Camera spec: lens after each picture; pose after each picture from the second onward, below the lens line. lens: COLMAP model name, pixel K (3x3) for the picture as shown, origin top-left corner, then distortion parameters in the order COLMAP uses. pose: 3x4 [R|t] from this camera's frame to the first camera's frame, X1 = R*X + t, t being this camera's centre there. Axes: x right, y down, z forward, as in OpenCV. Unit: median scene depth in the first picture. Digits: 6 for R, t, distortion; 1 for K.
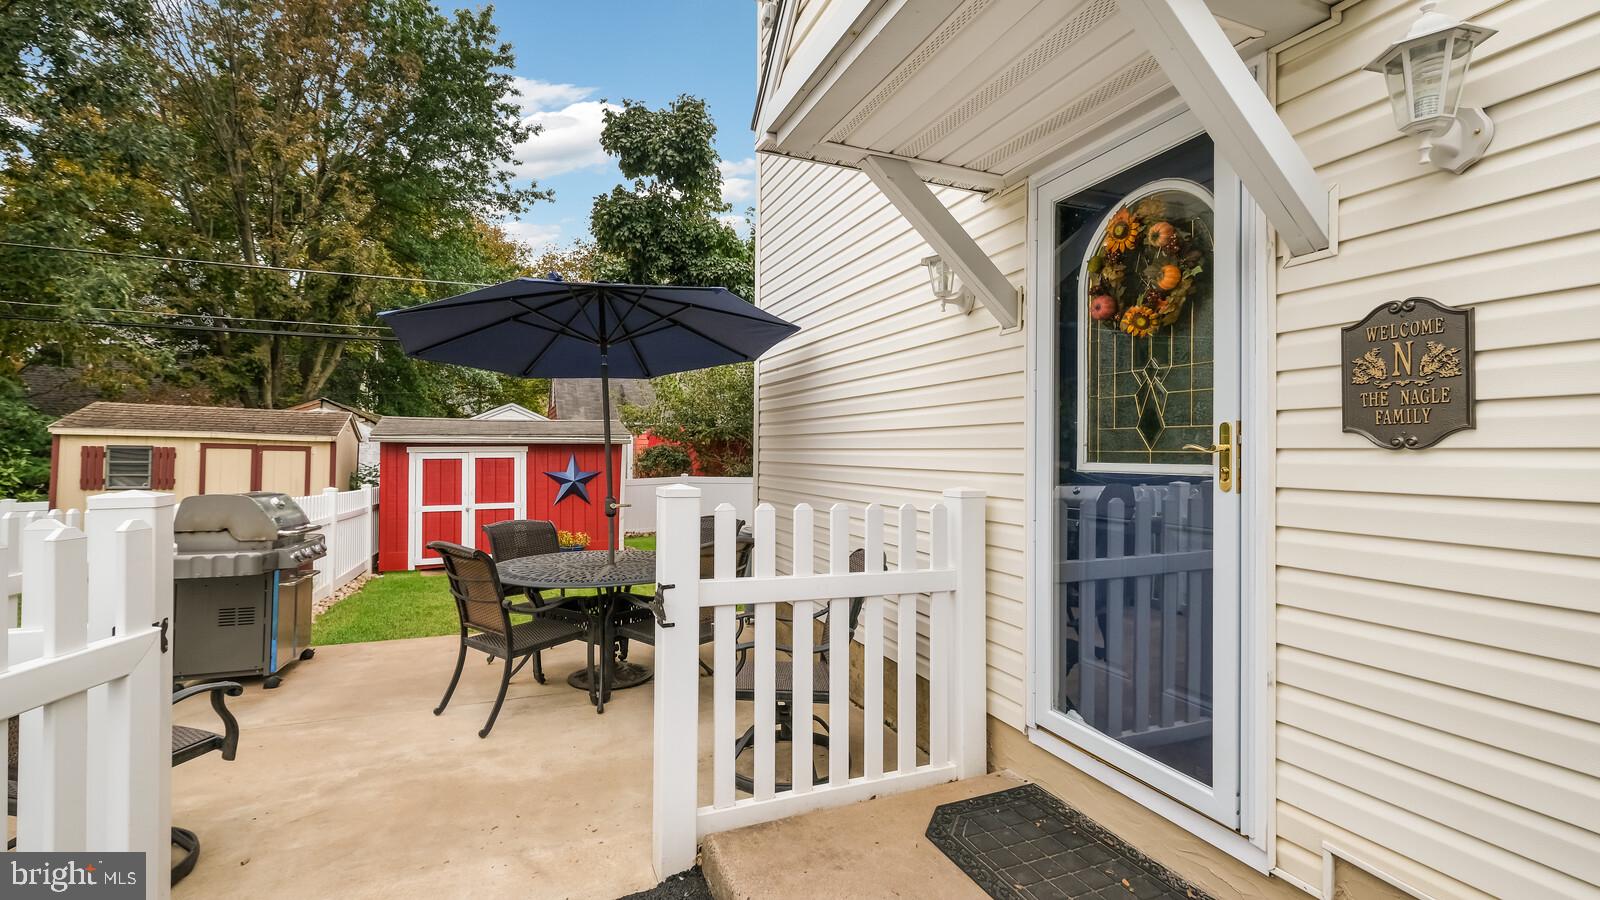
lens RADIAL K [[682.6, 0, 779.6], [0, 682.6, 448.7], [0, 0, 1]] dist [0.002068, -0.000296]
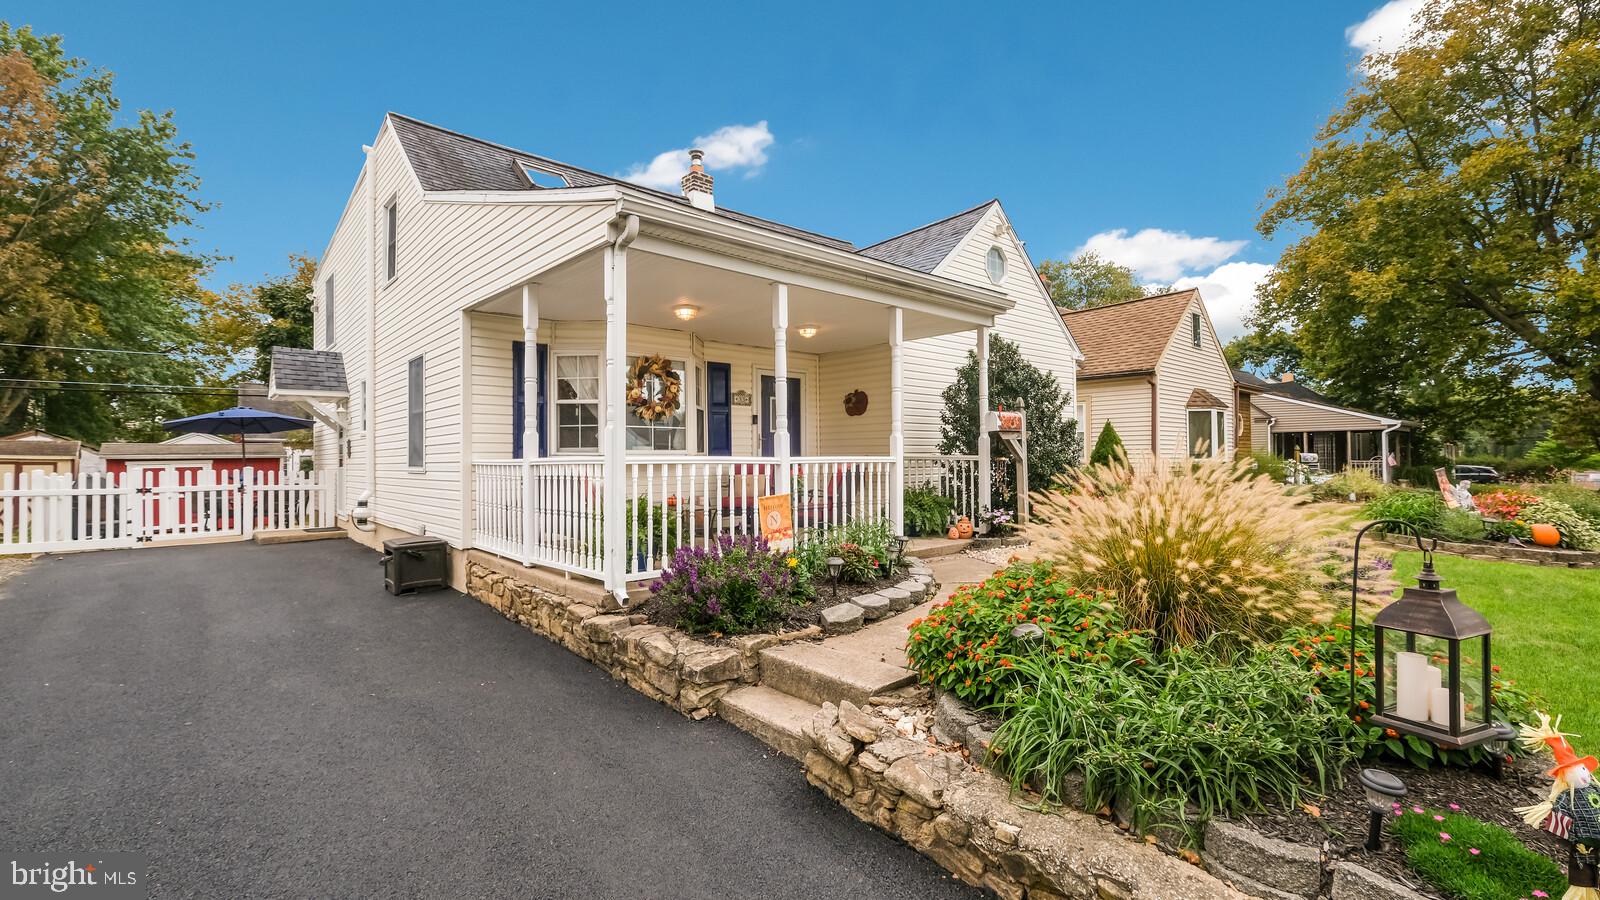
lens RADIAL K [[682.6, 0, 779.6], [0, 682.6, 448.7], [0, 0, 1]] dist [0.002068, -0.000296]
pose [[0.941810, -0.011148, 0.335960, 0.401667], [0.014526, 0.999866, -0.007544, 0.000995], [-0.335831, 0.011985, 0.941846, -1.111690]]
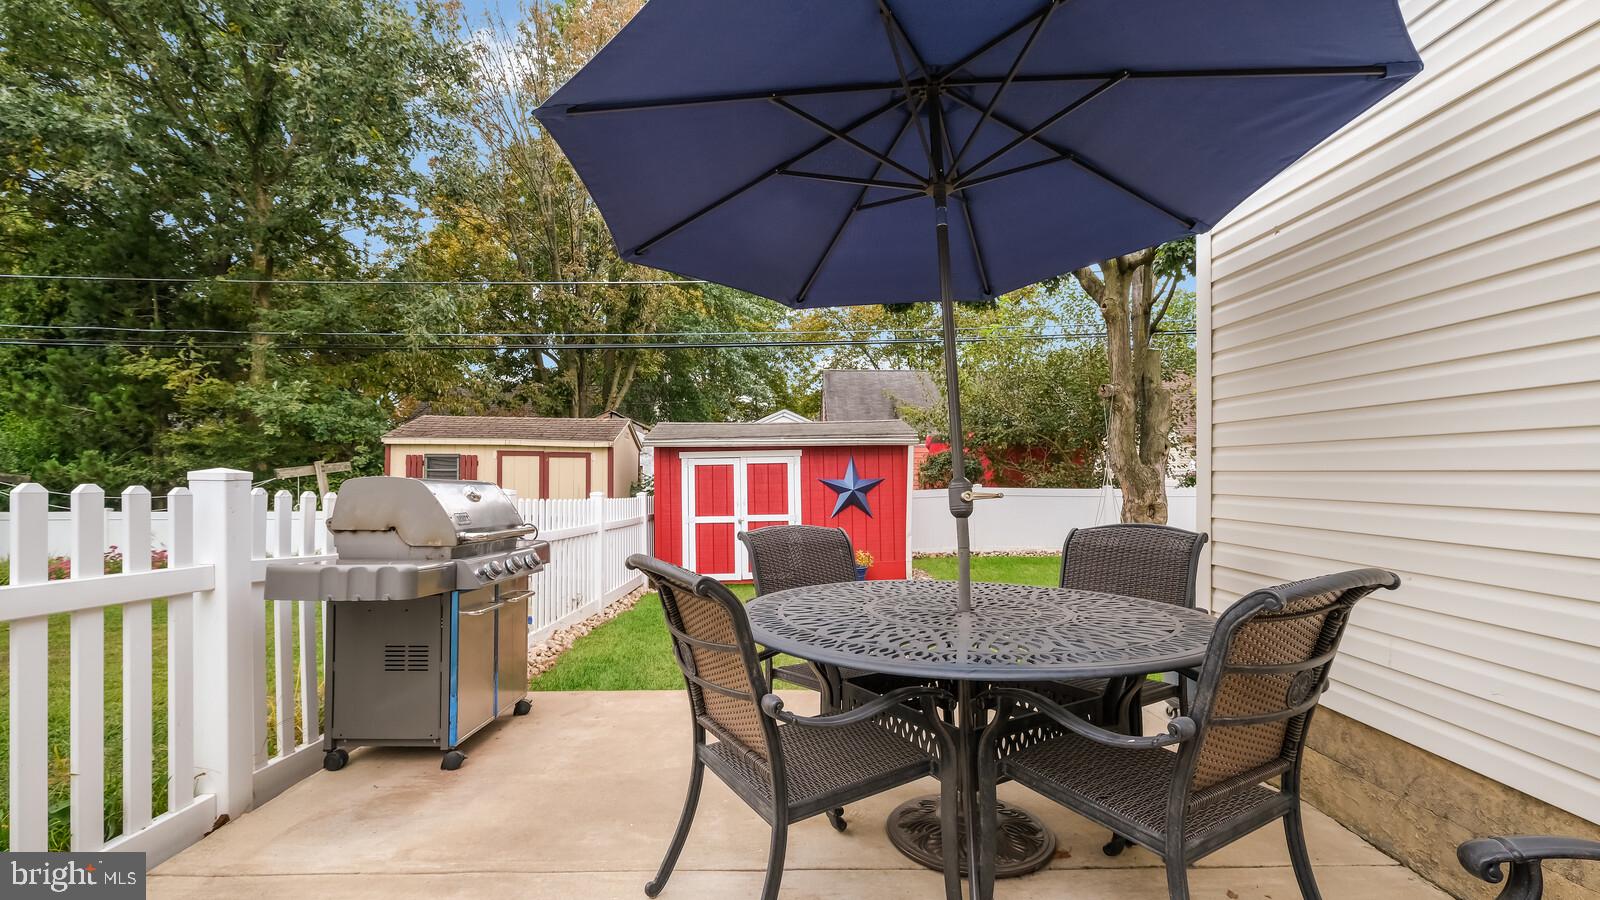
lens RADIAL K [[682.6, 0, 779.6], [0, 682.6, 448.7], [0, 0, 1]] dist [0.002068, -0.000296]
pose [[0.927397, -0.026778, -0.373119, -0.073237], [0.015407, 0.999322, -0.033425, 0.025218], [0.373761, 0.025250, 0.927181, 0.190460]]
